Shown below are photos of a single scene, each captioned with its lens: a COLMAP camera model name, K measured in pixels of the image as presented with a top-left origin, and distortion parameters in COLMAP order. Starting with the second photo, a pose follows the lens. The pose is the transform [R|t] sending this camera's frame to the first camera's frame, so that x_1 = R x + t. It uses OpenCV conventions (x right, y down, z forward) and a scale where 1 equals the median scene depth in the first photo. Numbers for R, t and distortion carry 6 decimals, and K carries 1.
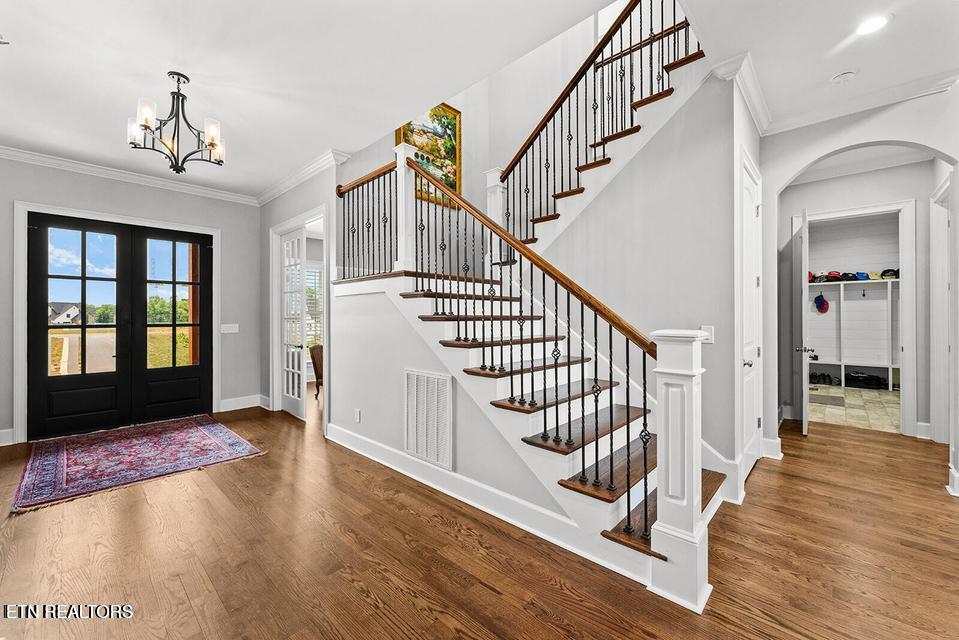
lens RADIAL K [[382.6, 0, 477.5], [0, 382.6, 316.3], [0, 0, 1]] dist [-0.001889, -0.000161]
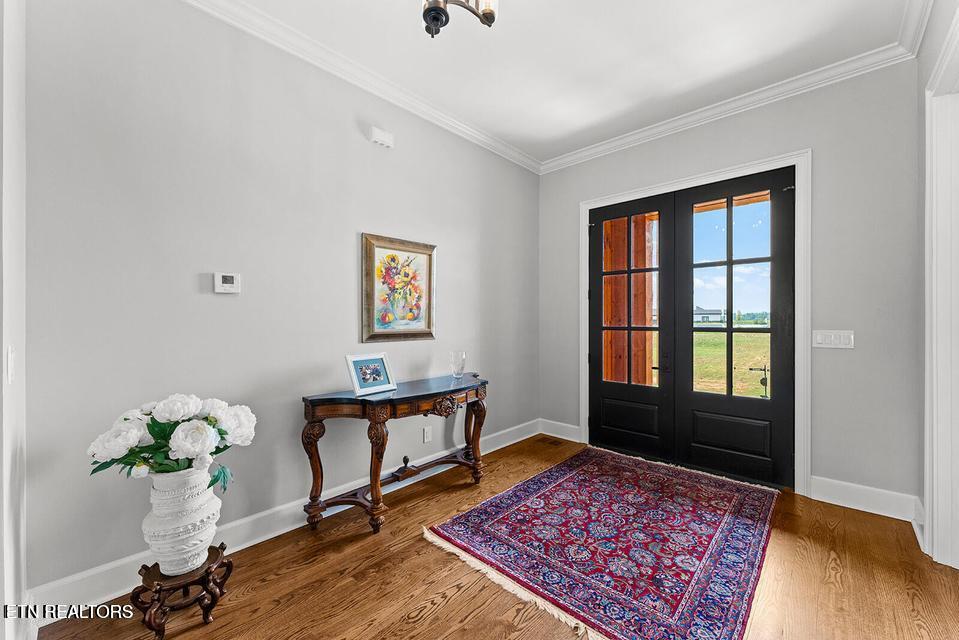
lens RADIAL K [[379.4, 0, 479.6], [0, 379.4, 324.1], [0, 0, 1]] dist [-0.000483, -0.000052]
pose [[0.008331, 0.007162, -0.999940, -0.176836], [0.000799, 0.999974, 0.007169, 0.009291], [0.999965, -0.000859, 0.008325, 0.605991]]
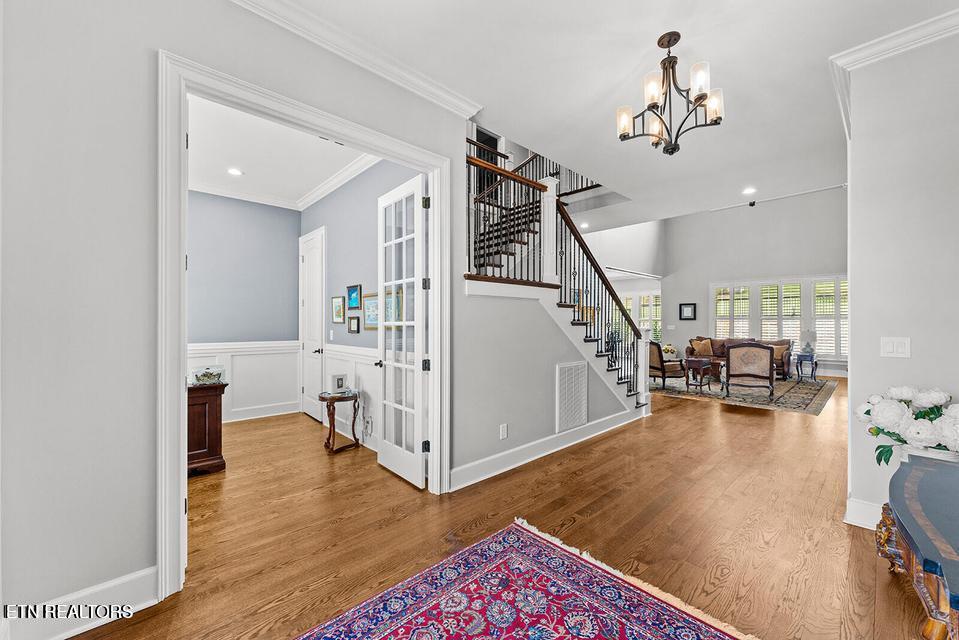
lens RADIAL K [[382.6, 0, 477.5], [0, 382.6, 316.3], [0, 0, 1]] dist [-0.001889, -0.000161]
pose [[0.059853, 0.025977, 0.997869, -0.963171], [0.000006, 0.999661, -0.026024, 0.010025], [-0.998207, 0.001564, 0.059833, 0.793721]]
